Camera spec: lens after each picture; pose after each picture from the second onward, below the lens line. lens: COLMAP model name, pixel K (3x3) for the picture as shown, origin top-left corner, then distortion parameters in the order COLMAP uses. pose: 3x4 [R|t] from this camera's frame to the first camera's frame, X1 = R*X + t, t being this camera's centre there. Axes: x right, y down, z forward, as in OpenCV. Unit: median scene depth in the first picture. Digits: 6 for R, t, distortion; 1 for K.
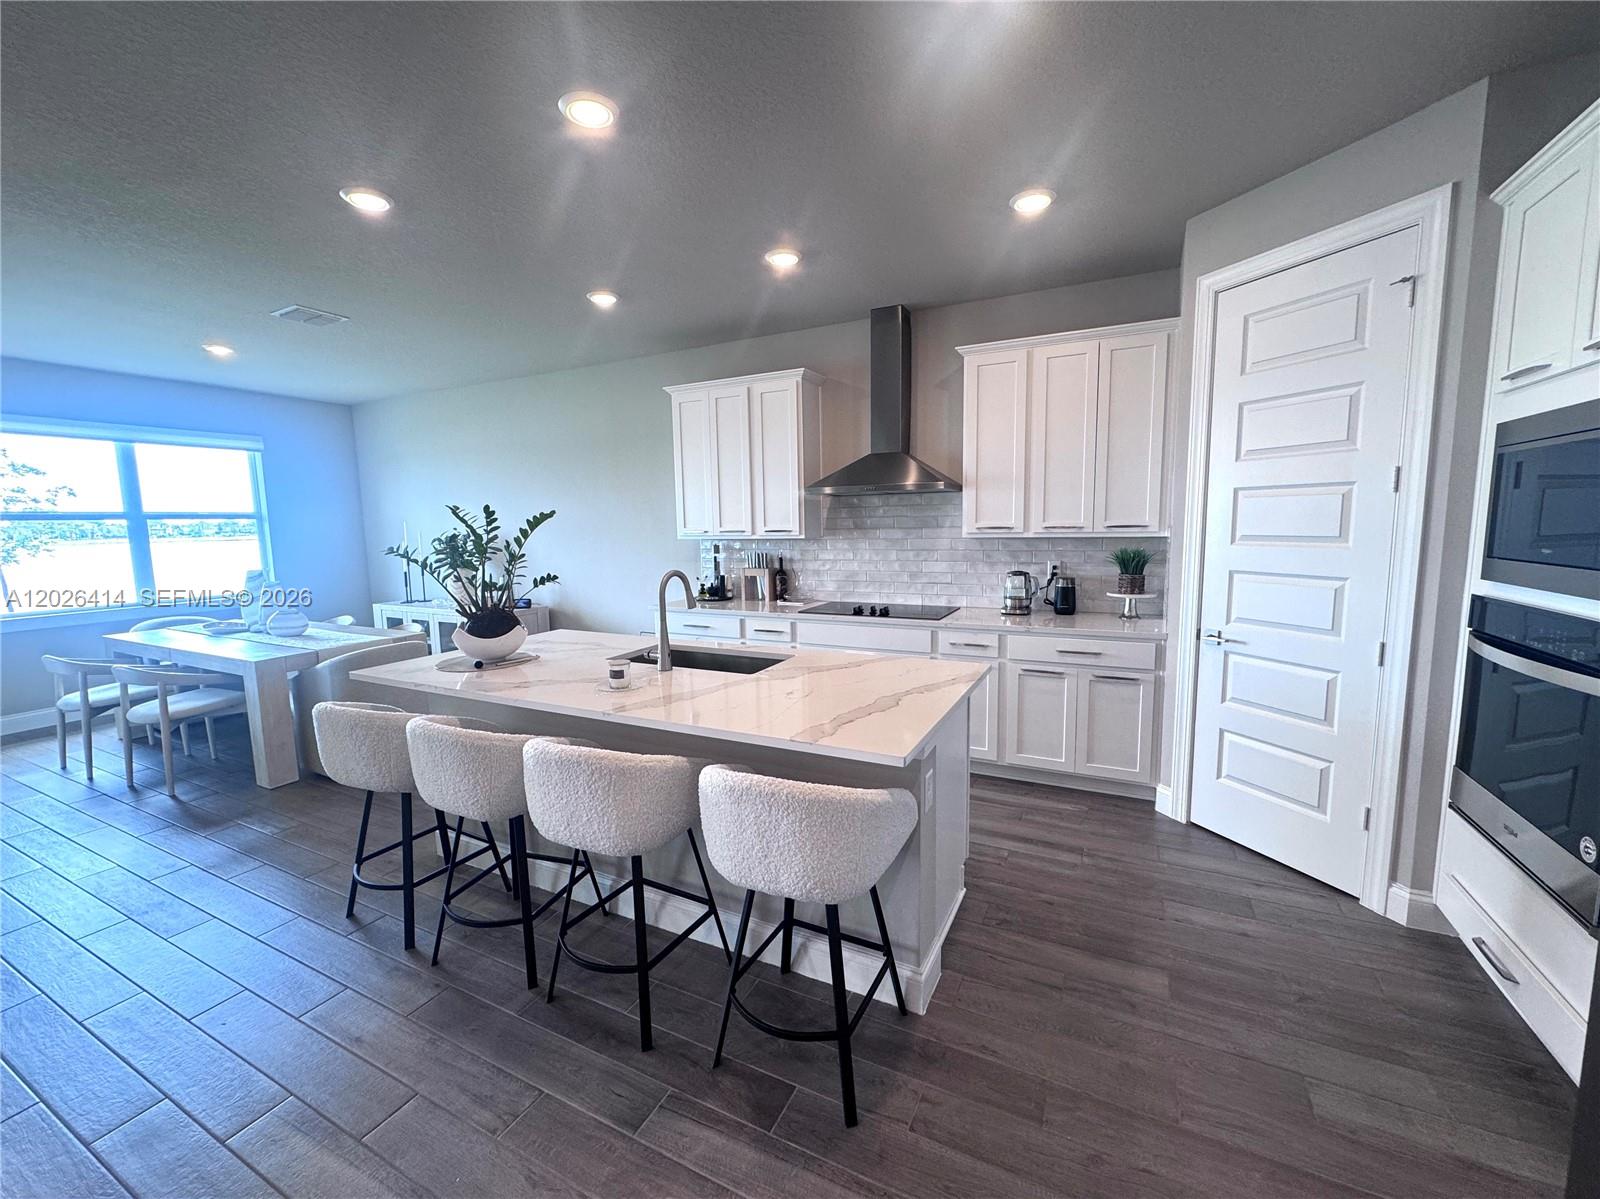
lens RADIAL K [[638.1, 0, 791.8], [0, 638.1, 605.4], [0, 0, 1]] dist [-0.001110, 0.000421]
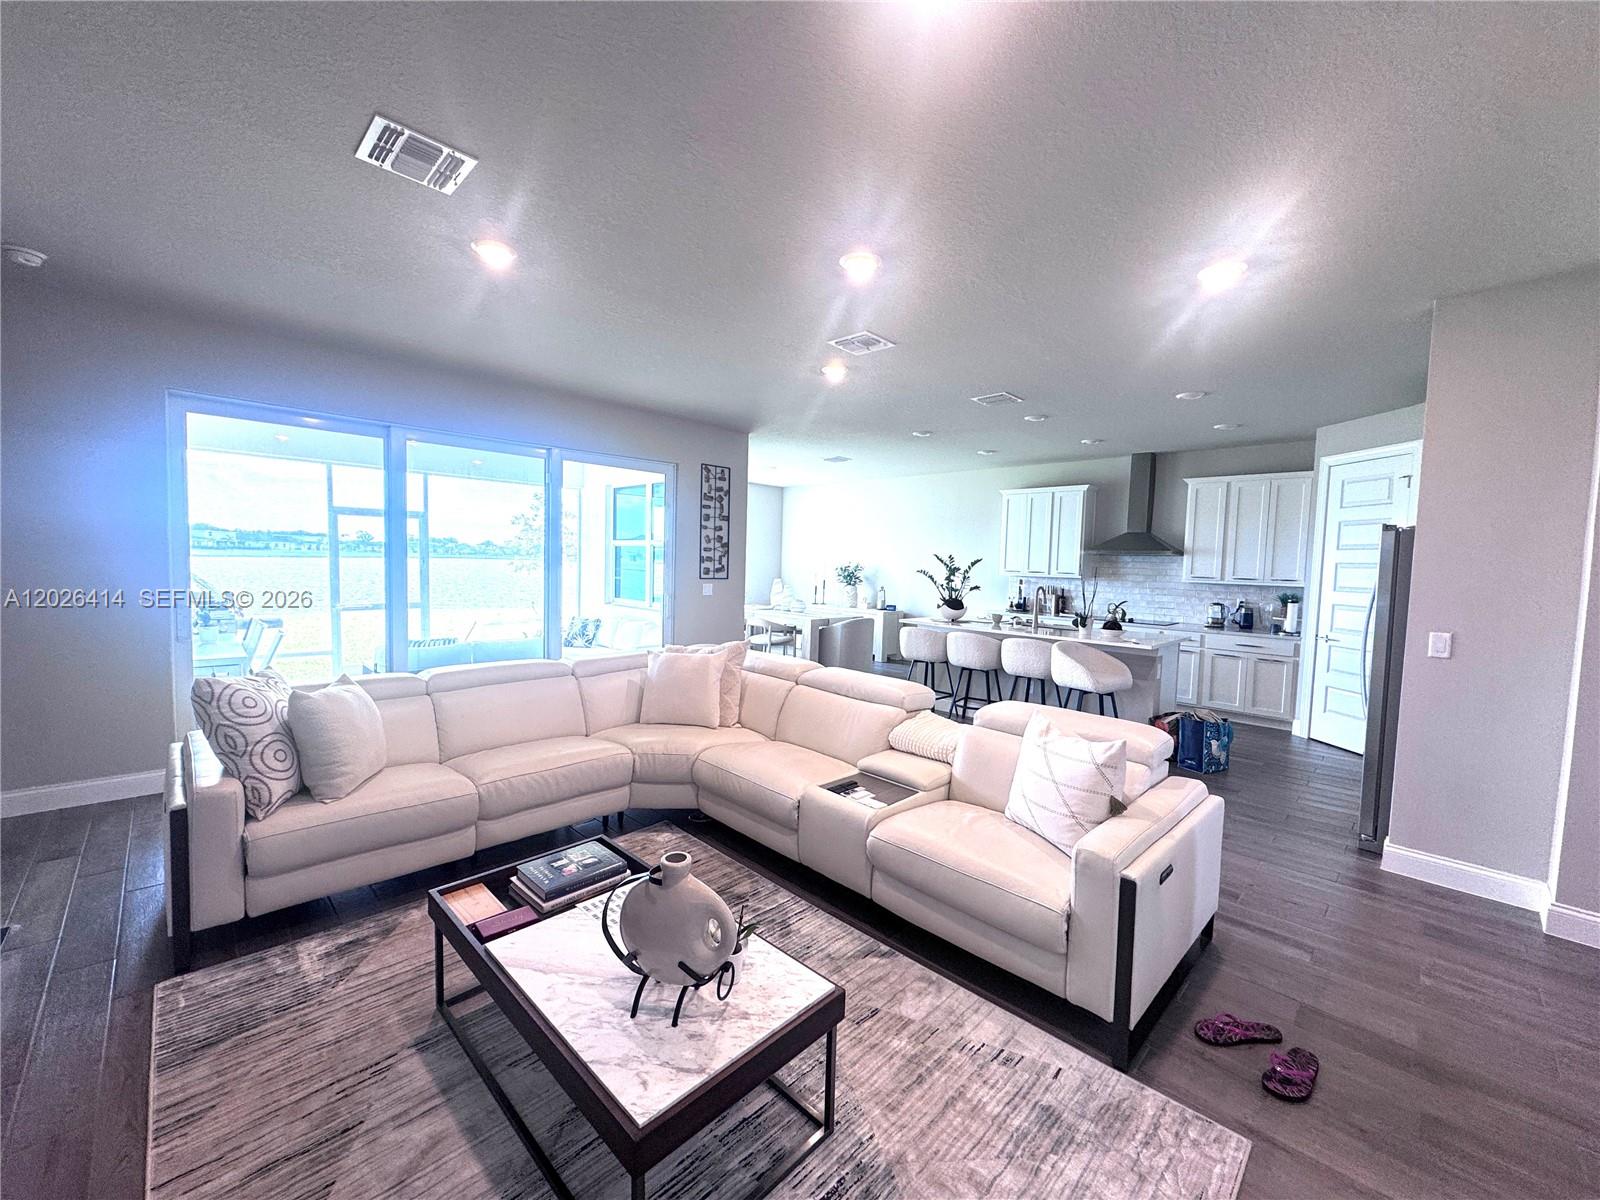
lens RADIAL K [[638.1, 0, 799.4], [0, 638.1, 600.3], [0, 0, 1]] dist [-0.001110, 0.000421]
pose [[0.953524, 0.064961, -0.294231, -0.246211], [-0.085911, 0.994564, -0.058833, 0.154558], [0.288810, 0.081377, 0.953922, -1.100185]]
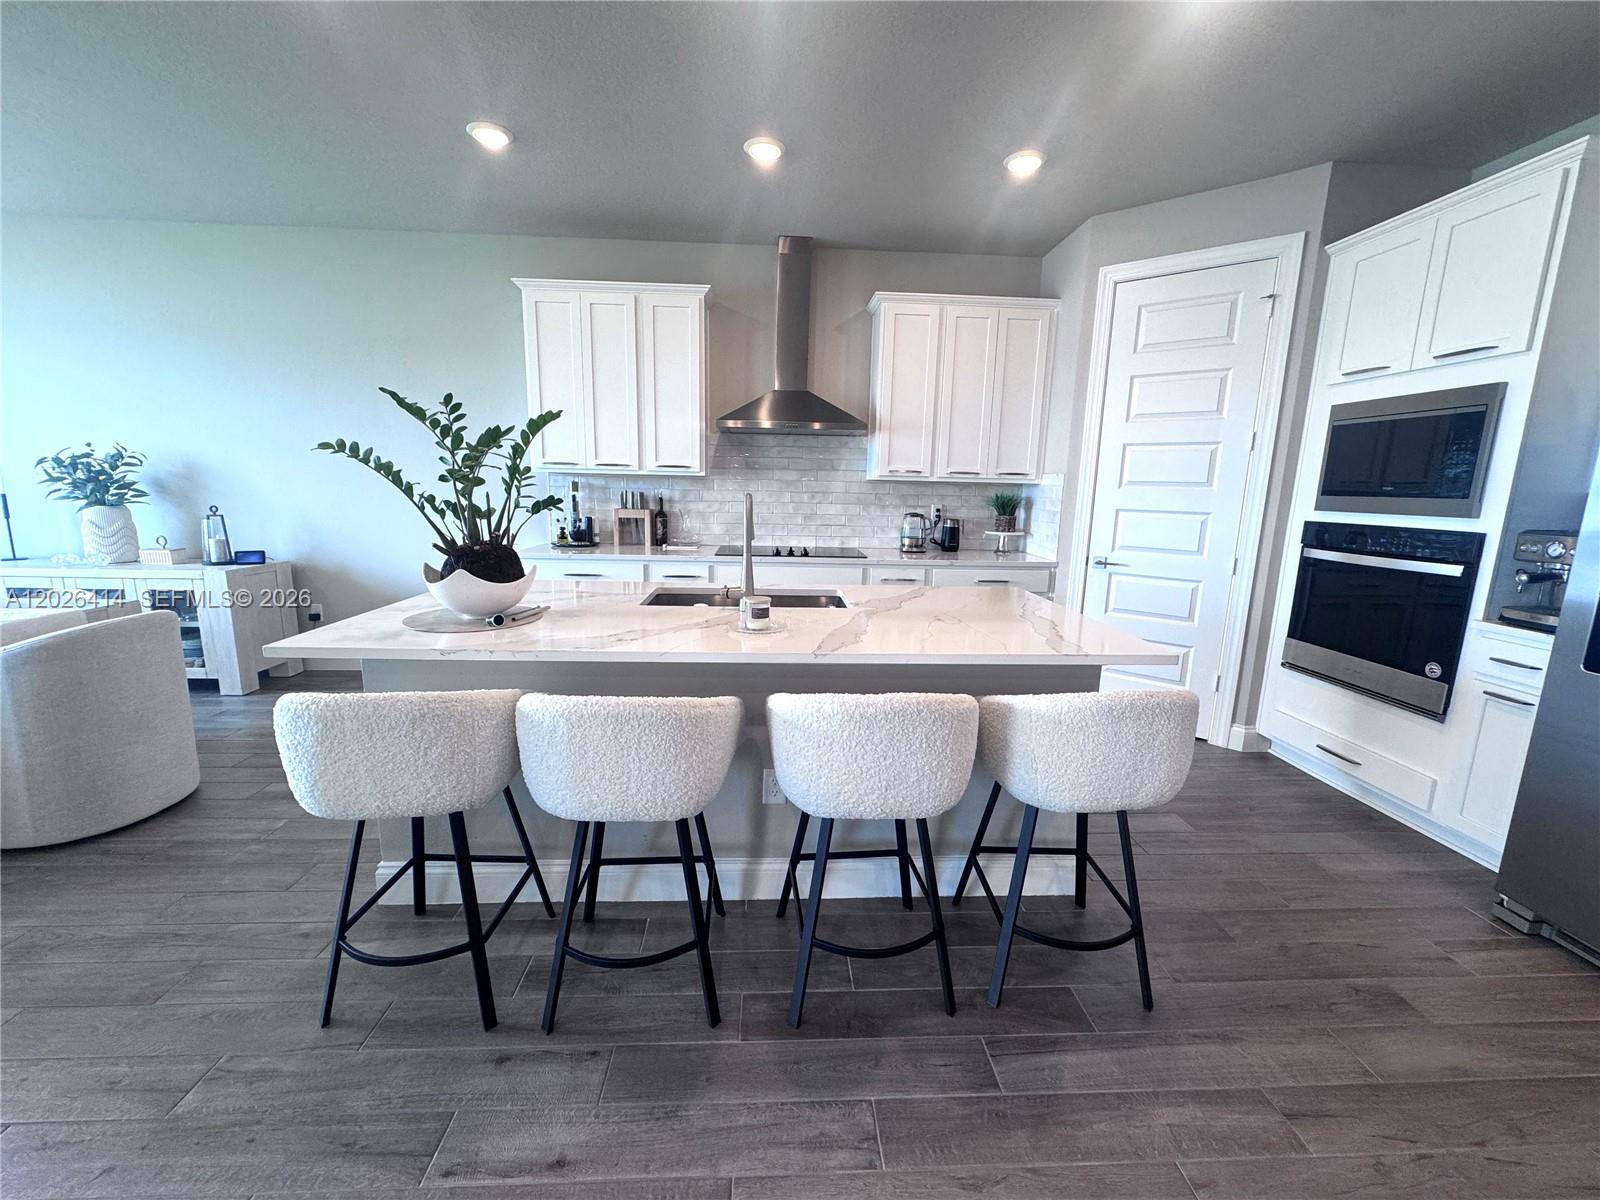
lens RADIAL K [[638.1, 0, 792.6], [0, 638.1, 596.2], [0, 0, 1]] dist [-0.001110, 0.000421]
pose [[0.867202, -0.049144, 0.495525, -0.406441], [0.026804, 0.998282, 0.052096, 0.028541], [-0.497234, -0.031896, 0.867030, 0.166408]]
